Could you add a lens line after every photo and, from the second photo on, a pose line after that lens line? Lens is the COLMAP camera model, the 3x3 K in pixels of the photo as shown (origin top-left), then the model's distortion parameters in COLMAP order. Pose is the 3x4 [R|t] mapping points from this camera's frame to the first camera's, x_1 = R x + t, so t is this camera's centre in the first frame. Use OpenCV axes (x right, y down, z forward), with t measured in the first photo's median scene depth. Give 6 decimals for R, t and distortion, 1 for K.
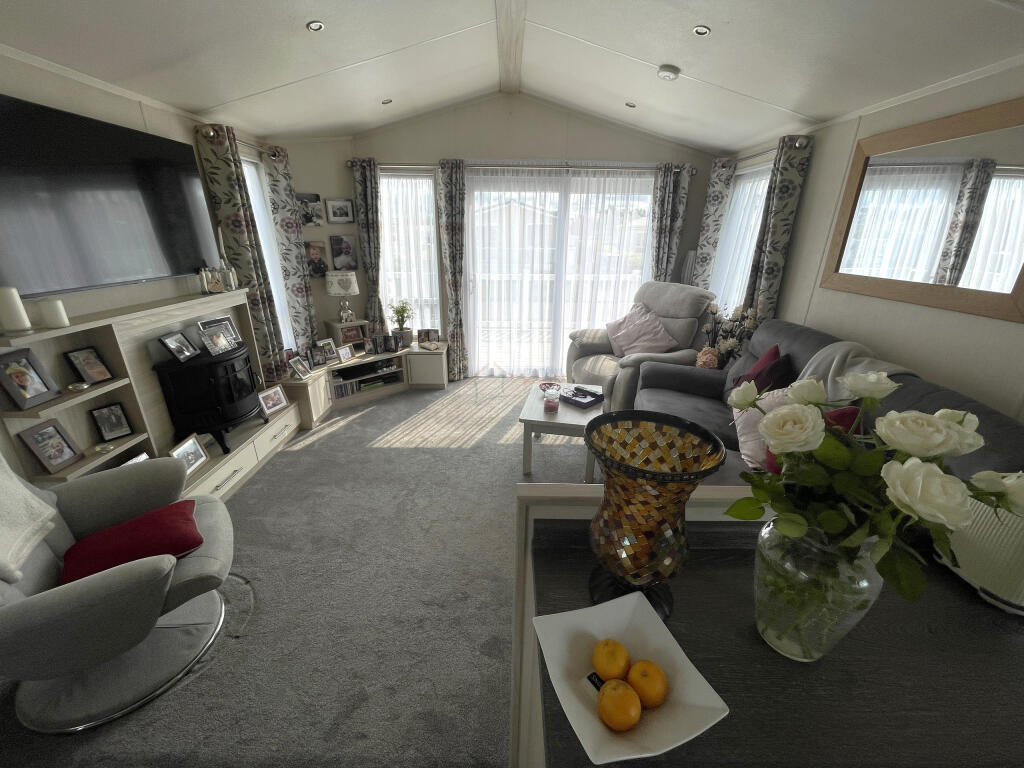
lens RADIAL K [[412.5, 0, 510.5], [0, 412.5, 390.1], [0, 0, 1]] dist [-0.003435, 0.000030]
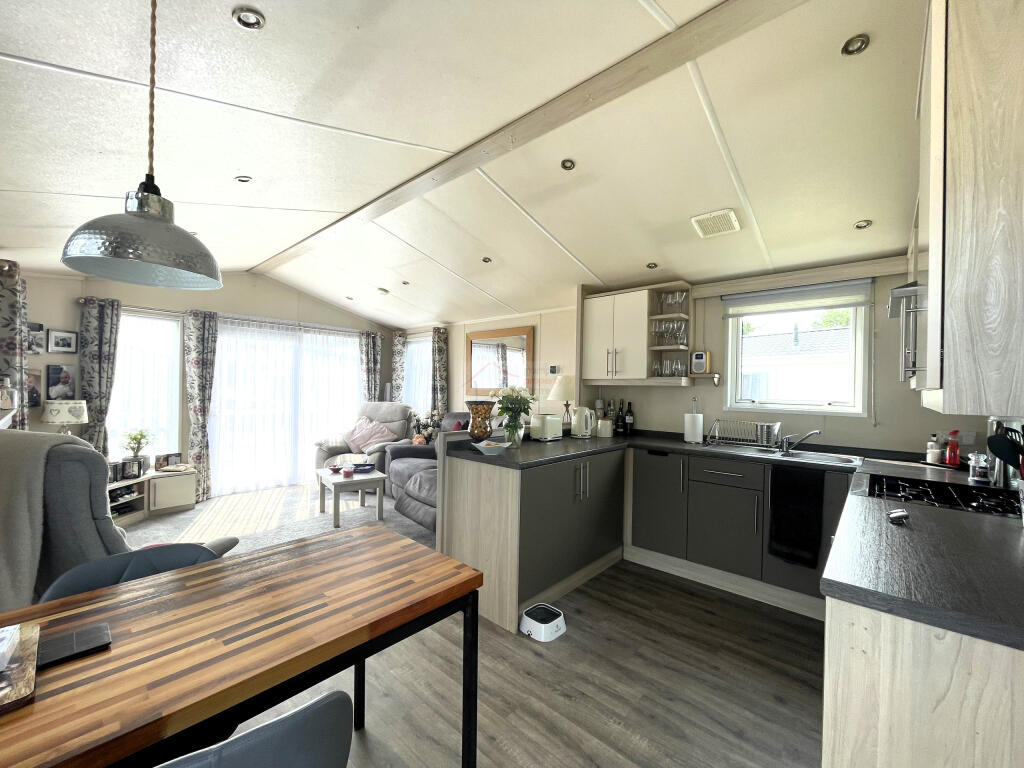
lens RADIAL K [[412.5, 0, 510.5], [0, 412.5, 390.1], [0, 0, 1]] dist [-0.003435, 0.000030]
pose [[0.669194, -0.005186, 0.743070, -0.436583], [0.260114, 0.938345, -0.227705, 0.175258], [-0.696075, 0.345661, 0.629283, -0.320395]]
